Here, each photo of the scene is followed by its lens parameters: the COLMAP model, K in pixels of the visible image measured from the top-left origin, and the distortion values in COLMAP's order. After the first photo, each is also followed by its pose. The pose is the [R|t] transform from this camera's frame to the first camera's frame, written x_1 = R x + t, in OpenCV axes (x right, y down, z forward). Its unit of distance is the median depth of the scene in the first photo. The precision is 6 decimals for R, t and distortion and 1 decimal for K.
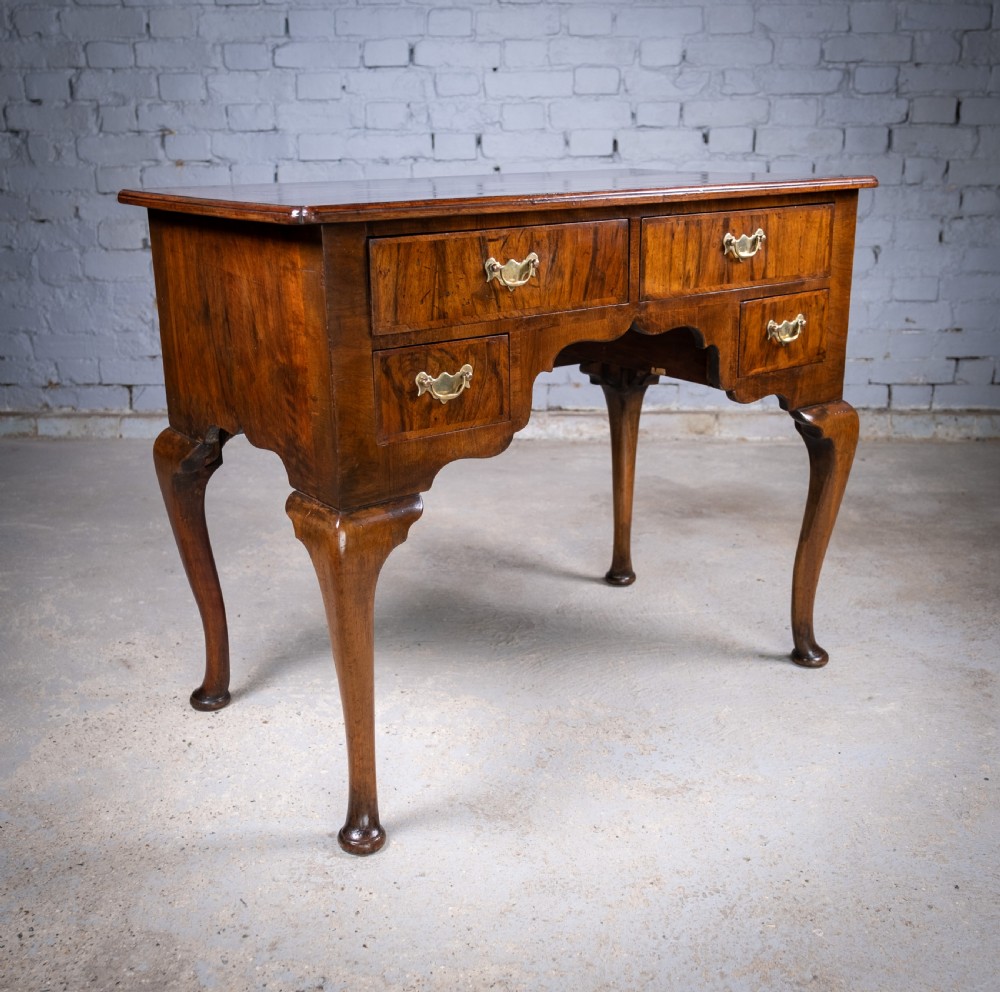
lens RADIAL K [[1189.7, 0, 502.5], [0, 1189.7, 534.4], [0, 0, 1]] dist [-0.018212, 0.011475]
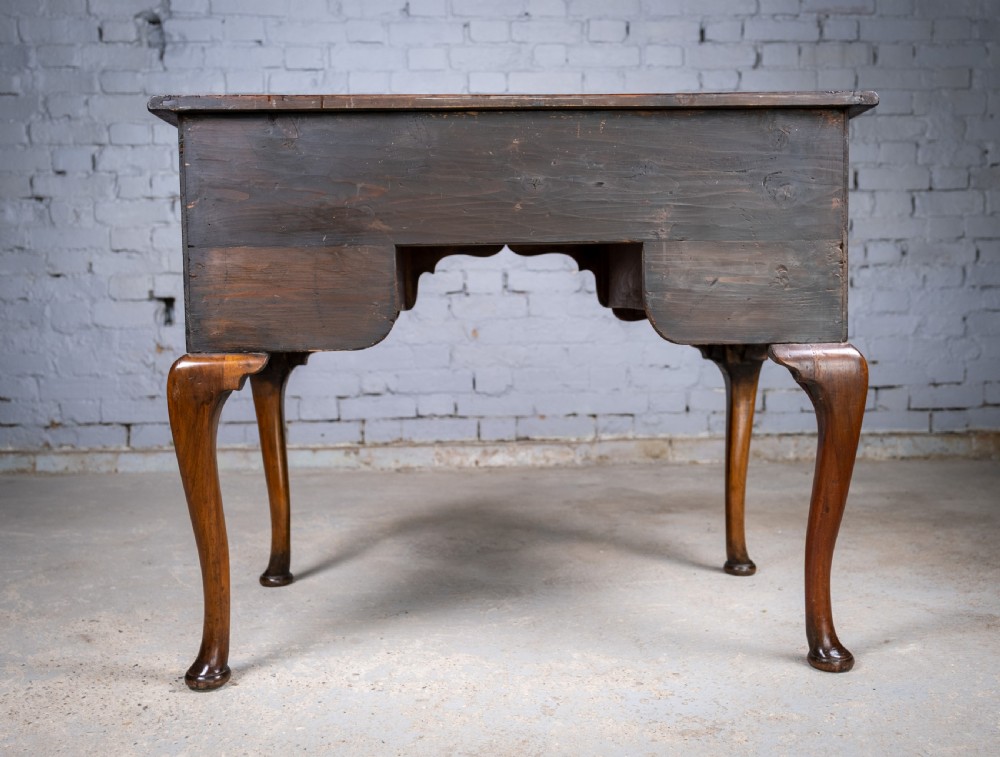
lens RADIAL K [[974.6, 0, 519.7], [0, 974.6, 372.7], [0, 0, 1]] dist [-0.007311, -0.000255]
pose [[0.997895, -0.012091, 0.063708, -0.017109], [0.028108, 0.966024, -0.256918, 0.072175], [-0.058437, 0.258168, 0.964331, 0.126871]]
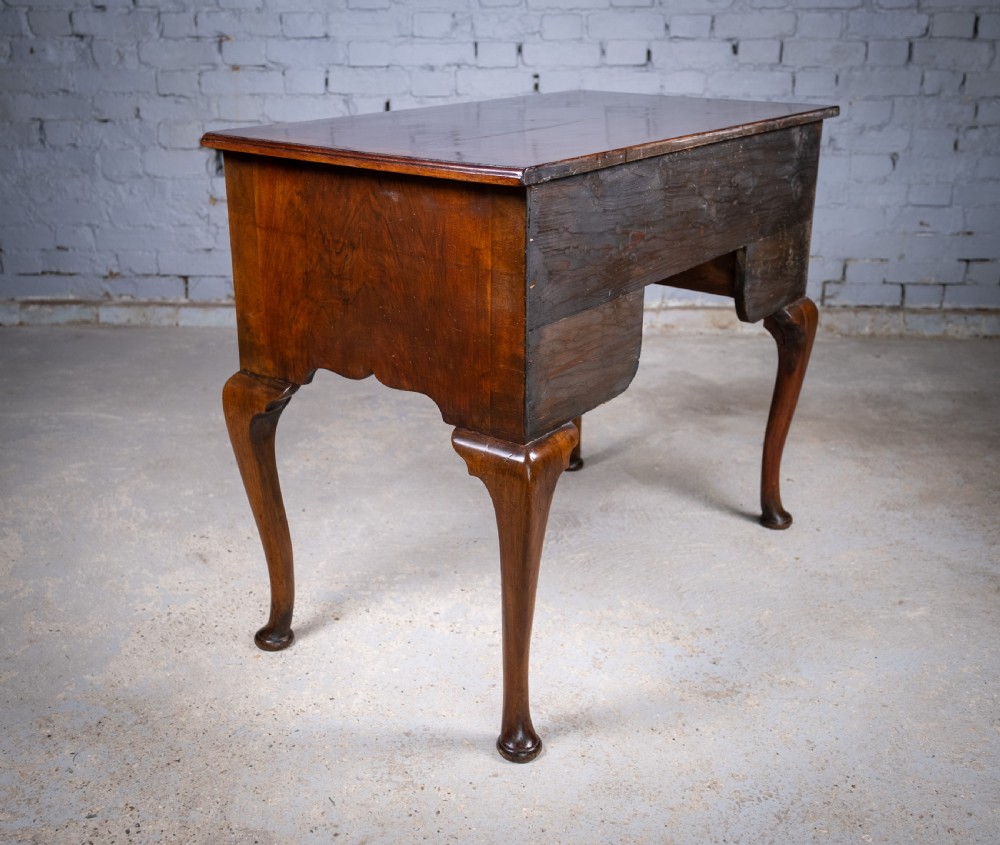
lens RADIAL K [[1121.9, 0, 500.0], [0, 1121.9, 422.5], [0, 0, 1]] dist [-0.018146, 0.010613]
pose [[0.999912, 0.011967, -0.005787, -0.028029], [-0.011805, 0.999555, 0.027380, -0.027935], [0.006112, -0.027310, 0.999608, -0.002933]]
